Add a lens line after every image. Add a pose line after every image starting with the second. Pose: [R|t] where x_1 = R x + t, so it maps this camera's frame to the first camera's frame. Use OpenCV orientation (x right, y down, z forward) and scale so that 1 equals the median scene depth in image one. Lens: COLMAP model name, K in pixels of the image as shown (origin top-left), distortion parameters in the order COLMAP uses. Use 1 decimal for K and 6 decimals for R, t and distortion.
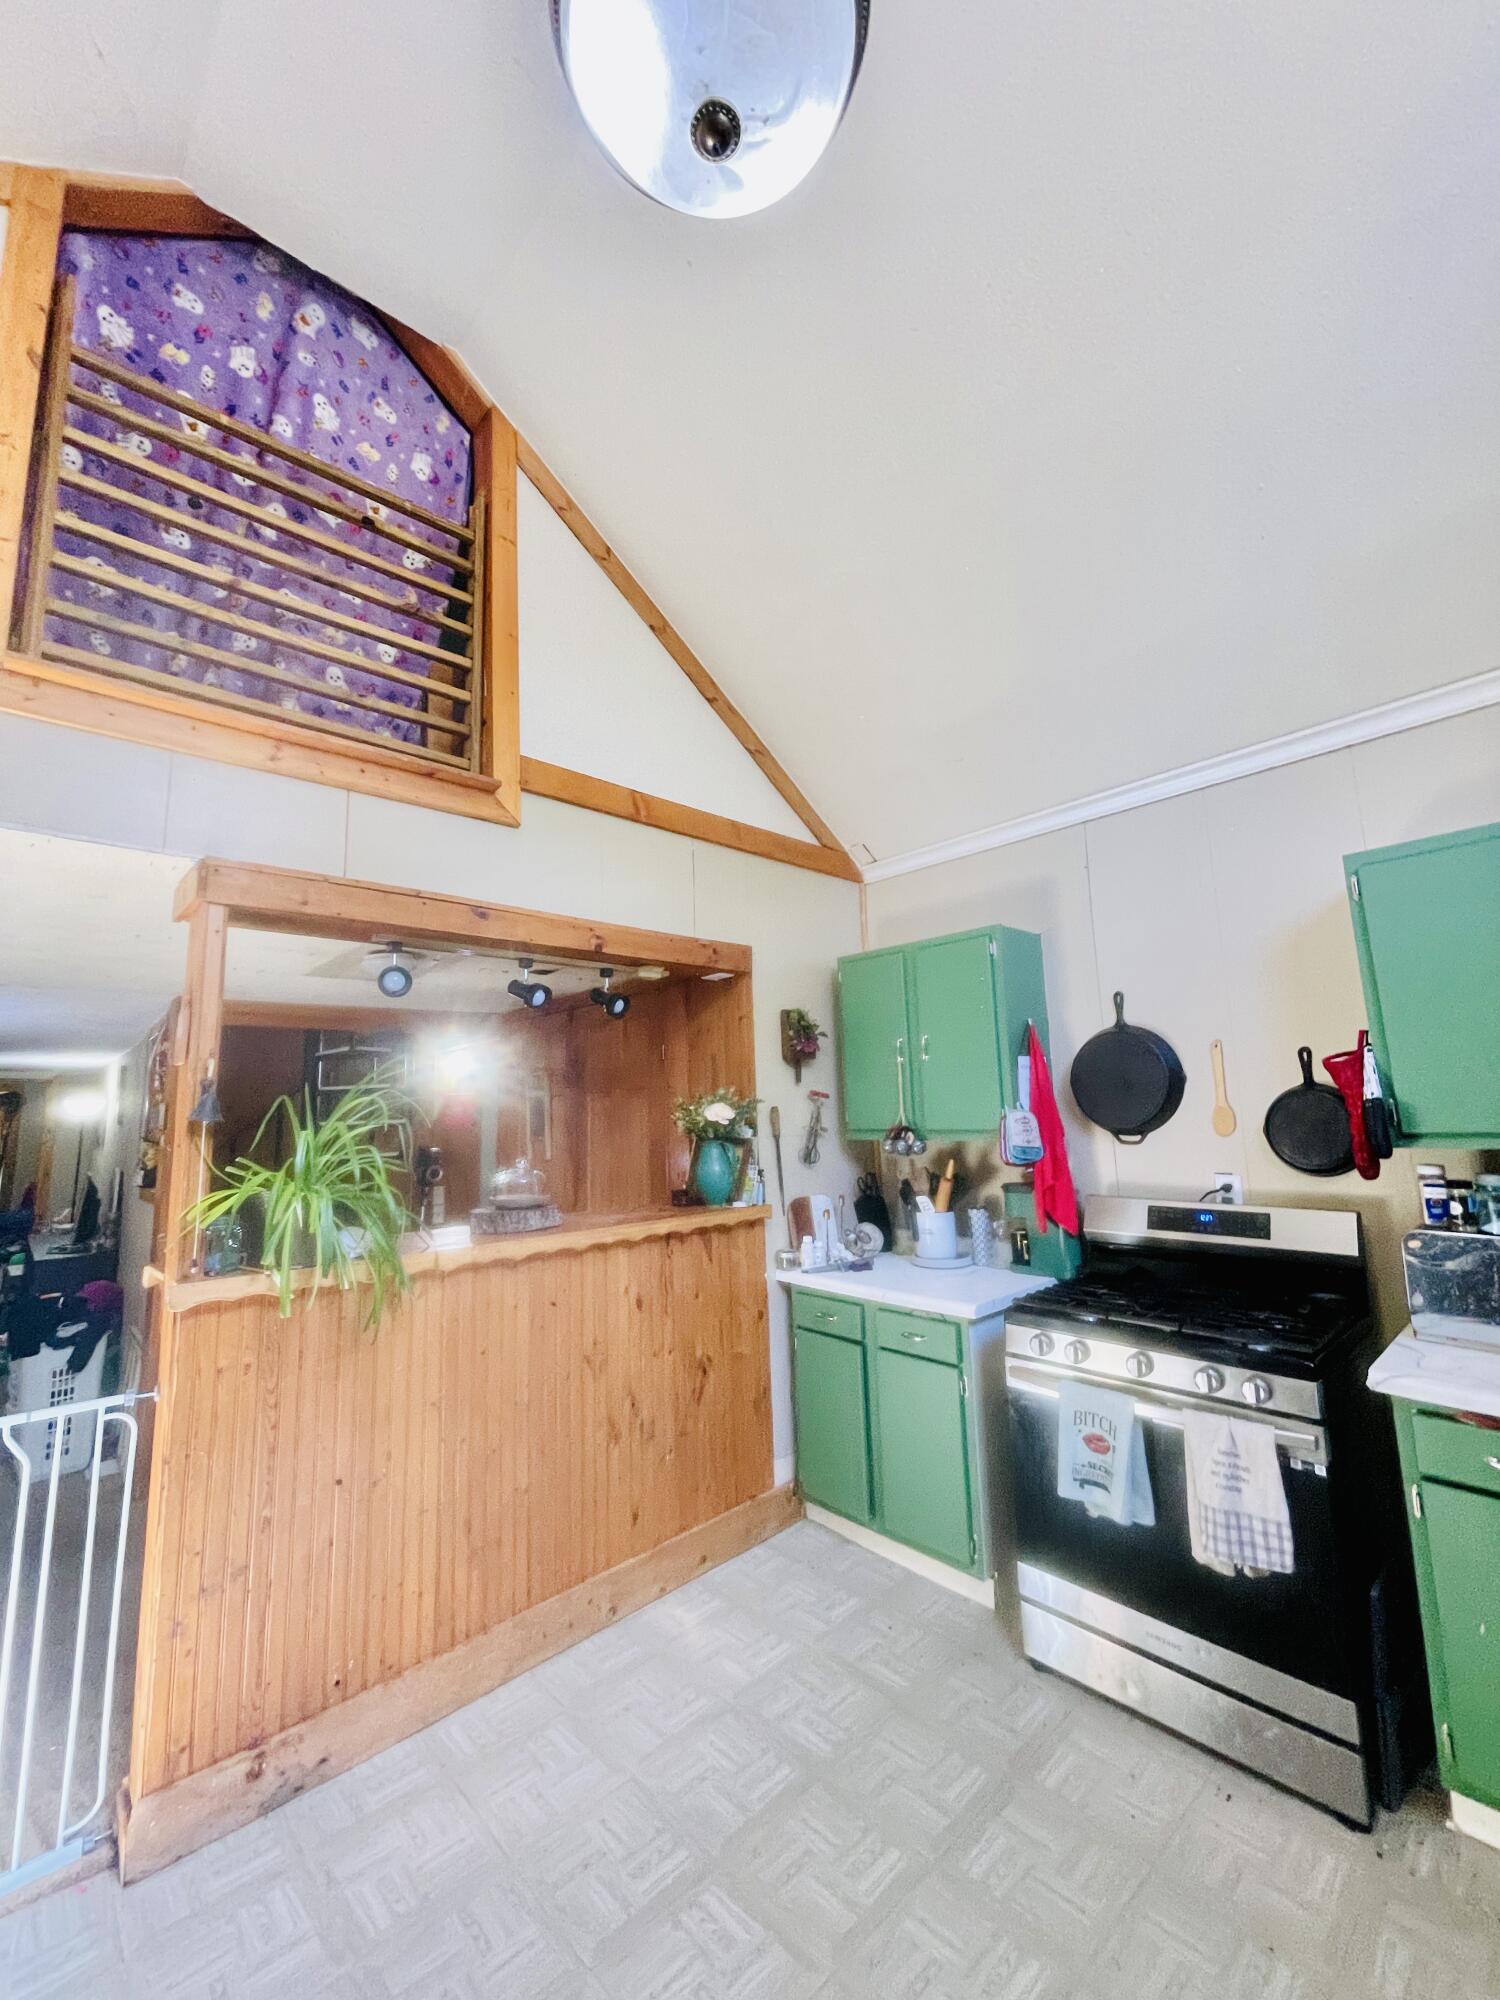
lens RADIAL K [[807.2, 0, 742.0], [0, 807.2, 986.2], [0, 0, 1]] dist [-0.003155, 0.000294]
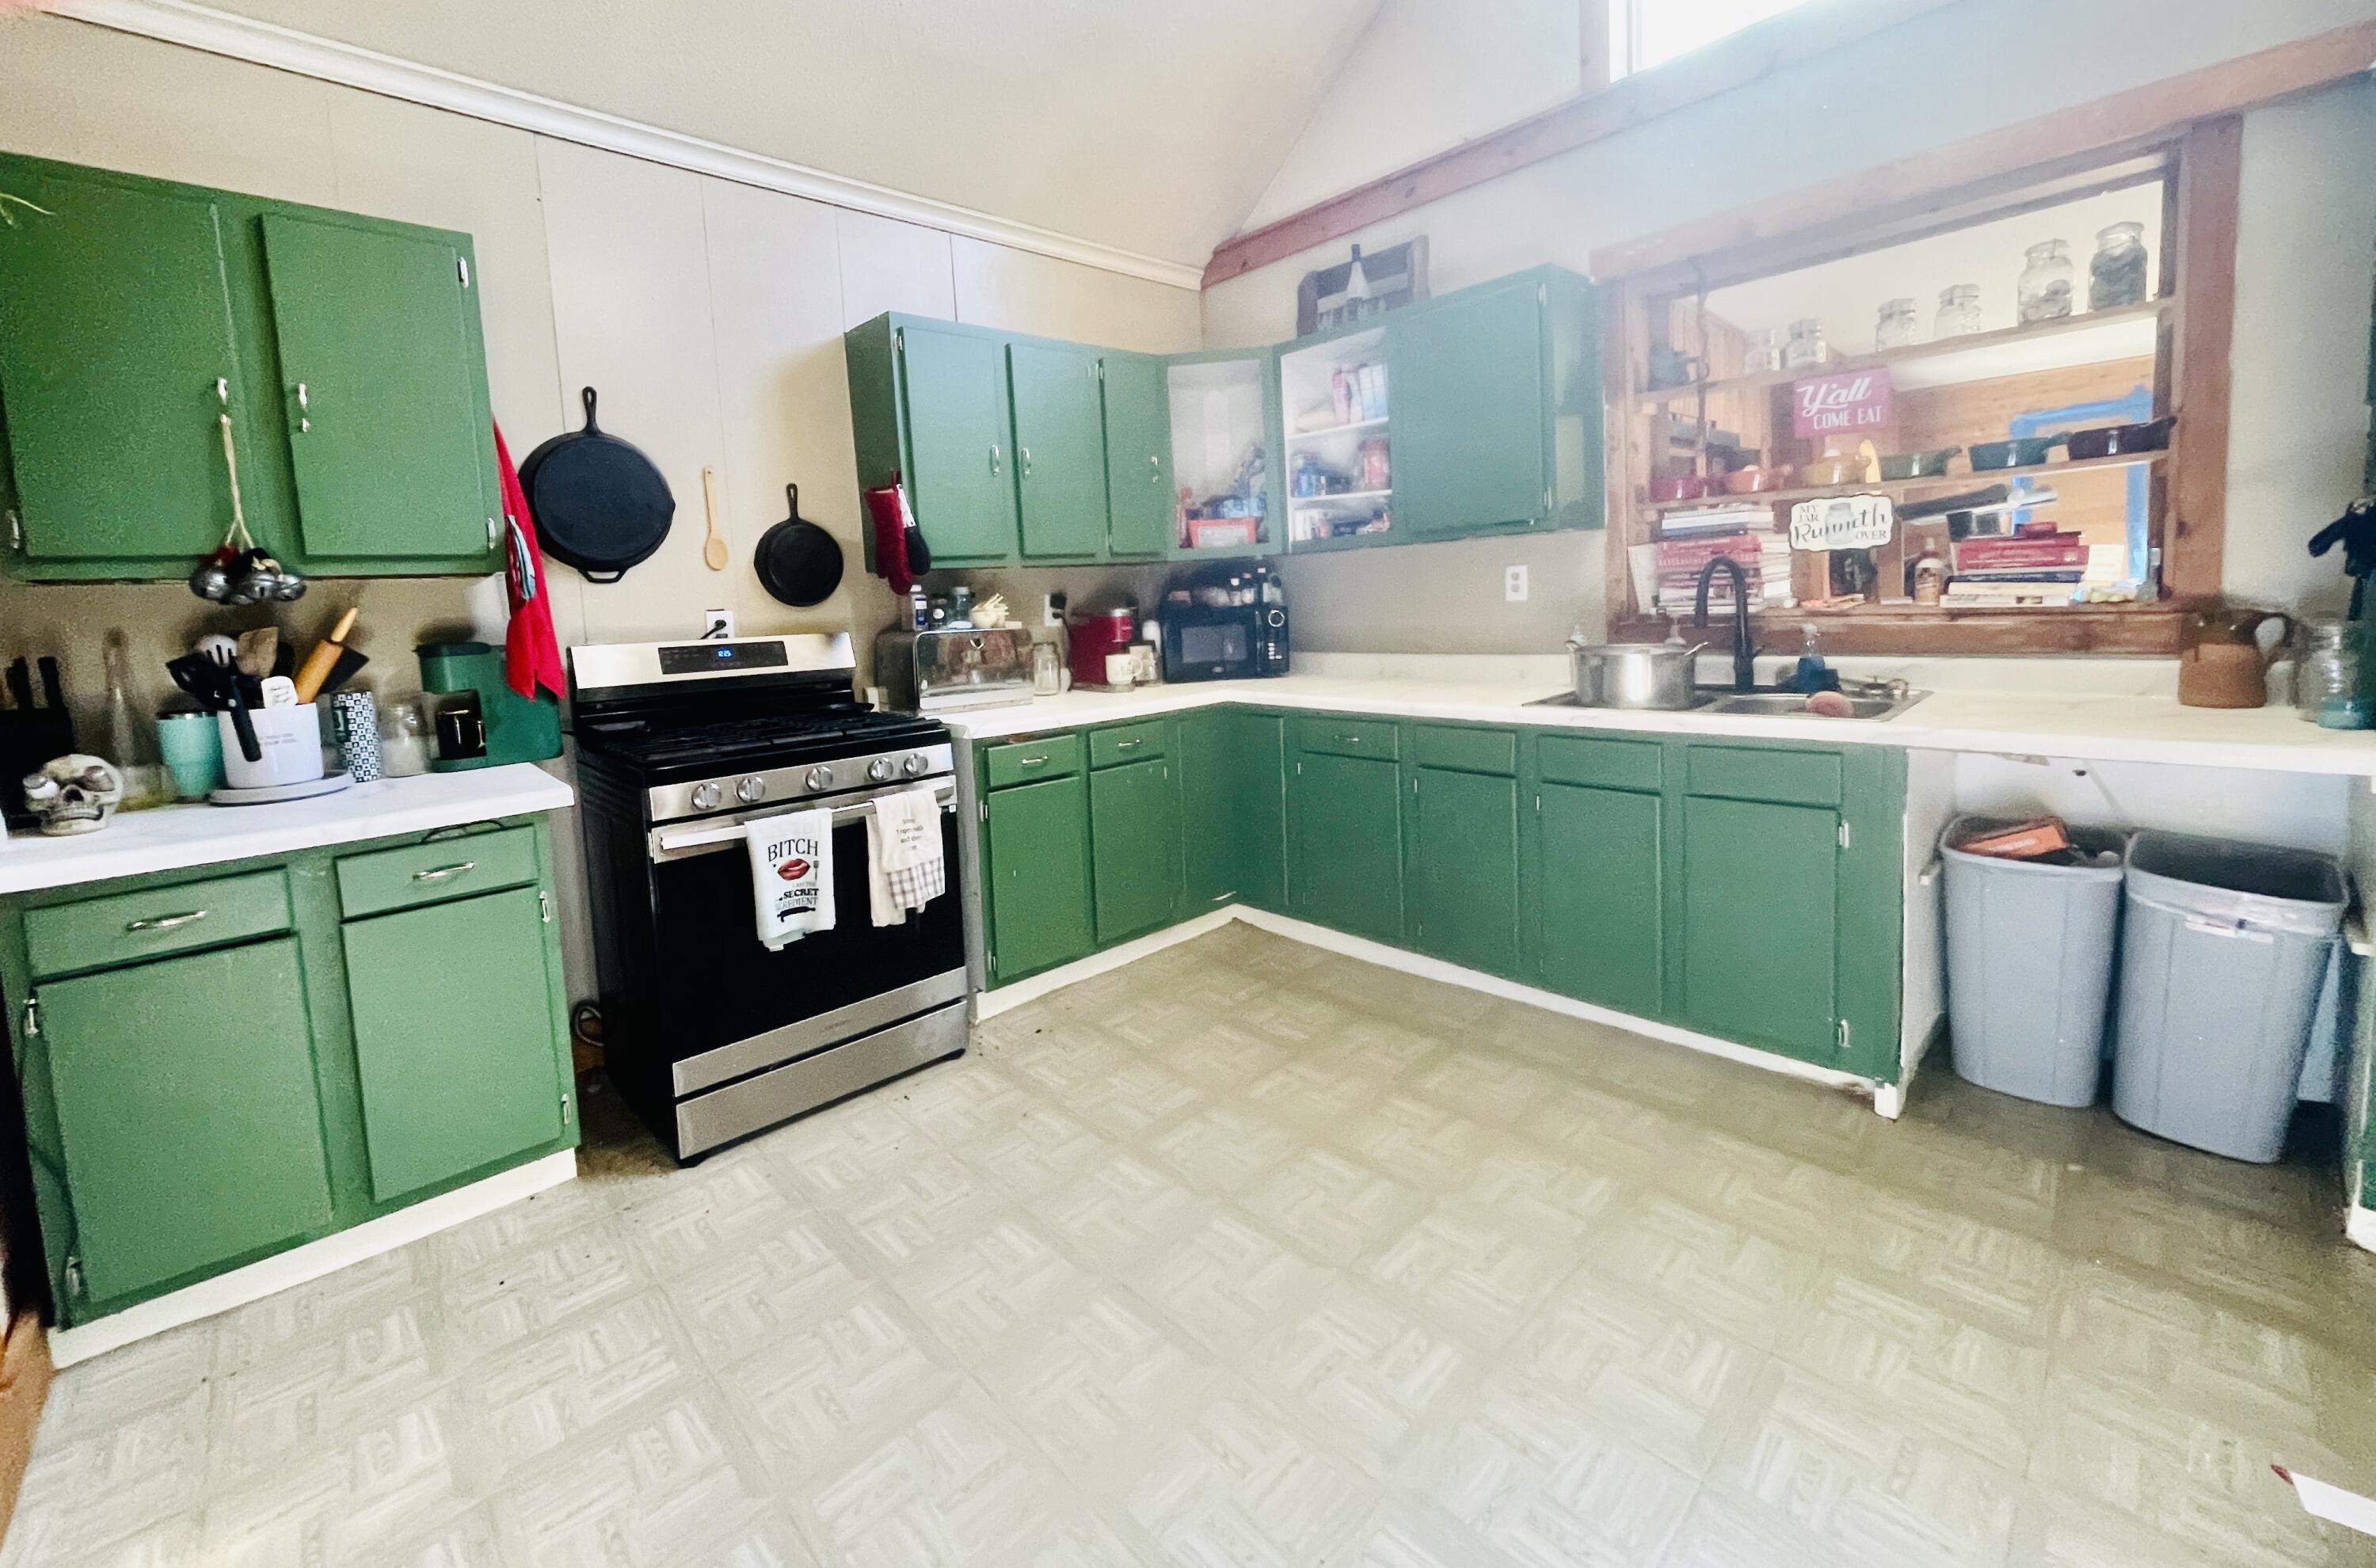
lens RADIAL K [[967.8, 0, 1176.8], [0, 967.8, 678.9], [0, 0, 1]] dist [0.001186, 0.000045]
pose [[-0.013909, -0.061975, 0.997981, -0.618570], [-0.112108, 0.991881, 0.060034, 0.212567], [-0.993599, -0.111047, -0.020744, 0.557398]]
